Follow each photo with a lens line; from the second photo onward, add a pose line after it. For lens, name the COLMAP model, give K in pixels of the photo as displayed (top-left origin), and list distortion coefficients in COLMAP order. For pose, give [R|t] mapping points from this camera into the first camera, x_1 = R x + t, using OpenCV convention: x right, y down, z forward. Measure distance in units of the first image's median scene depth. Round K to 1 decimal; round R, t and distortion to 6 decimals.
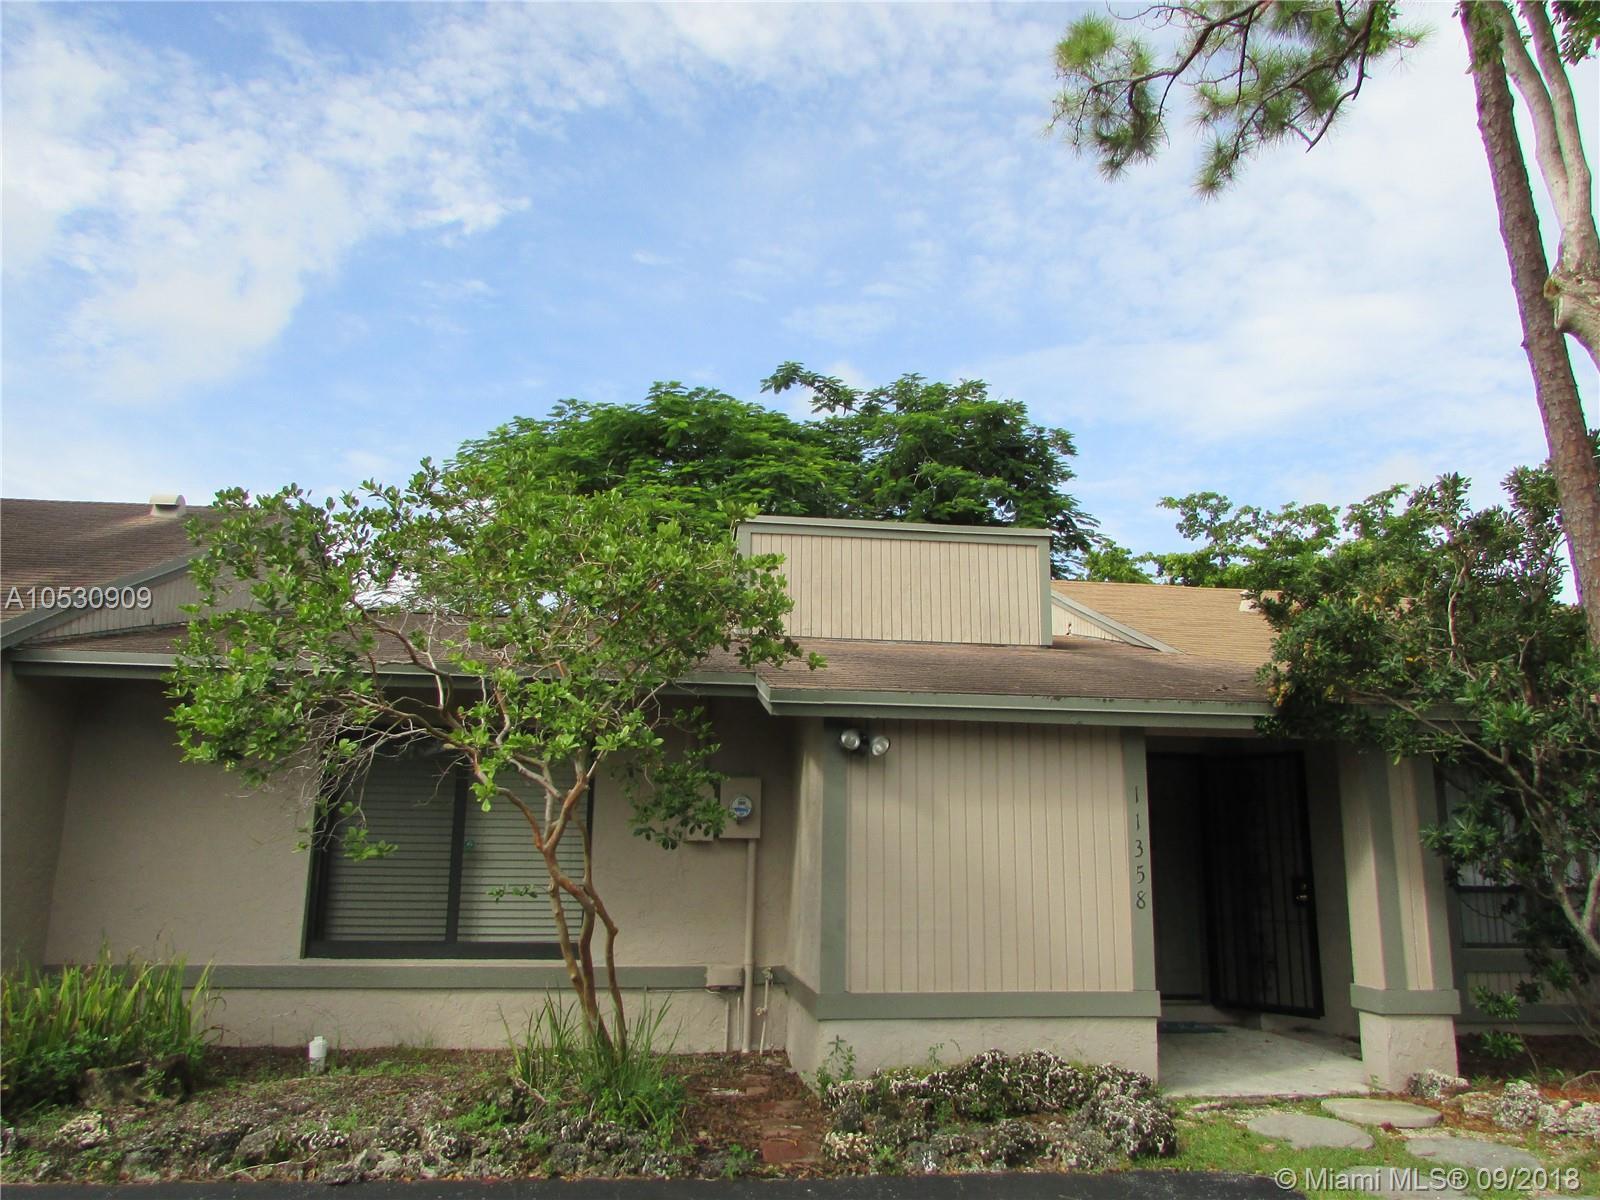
lens RADIAL K [[1140.9, 0, 800.0], [0, 1140.9, 600.0], [0, 0, 1]] dist [-0.038834, 0.028713]
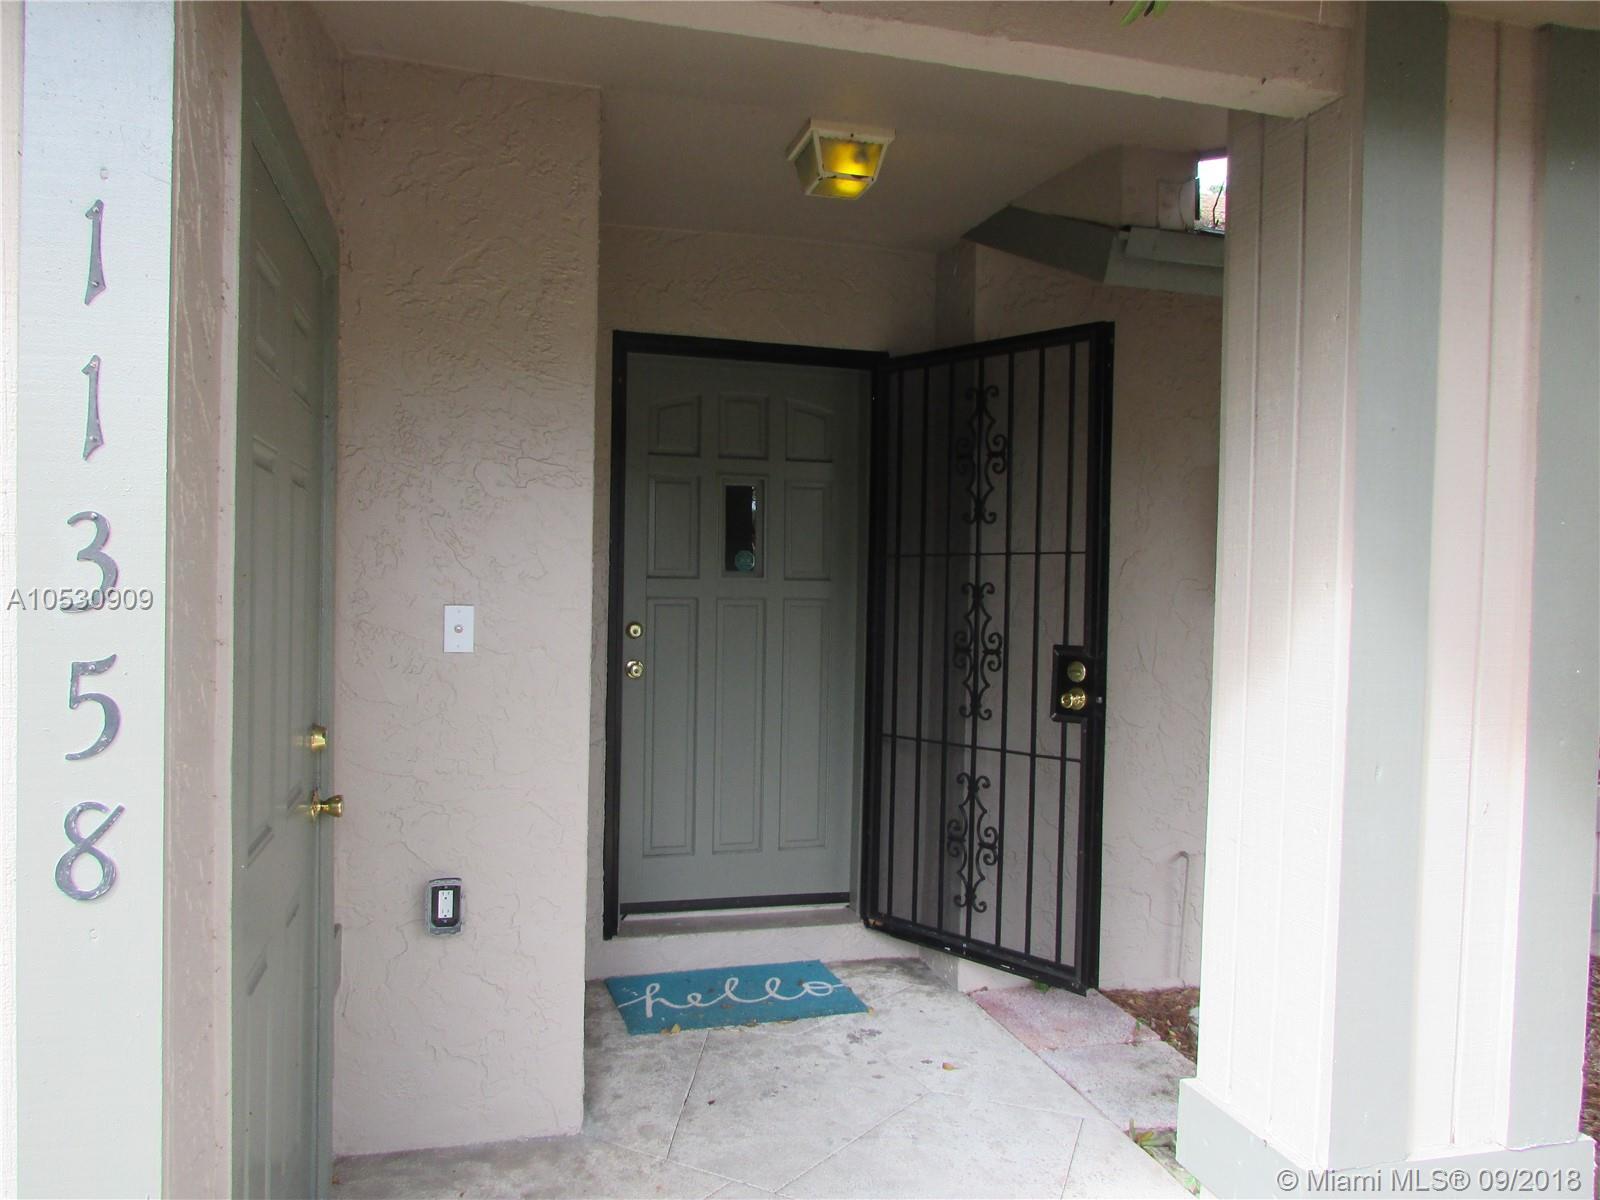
lens RADIAL K [[1140.9, 0, 800.0], [0, 1140.9, 600.0], [0, 0, 1]] dist [-0.038834, 0.028713]
pose [[0.988695, 0.005777, 0.149828, 0.287103], [-0.039974, 0.973248, 0.226254, 0.142285], [-0.144513, -0.229685, 0.962476, 0.634265]]
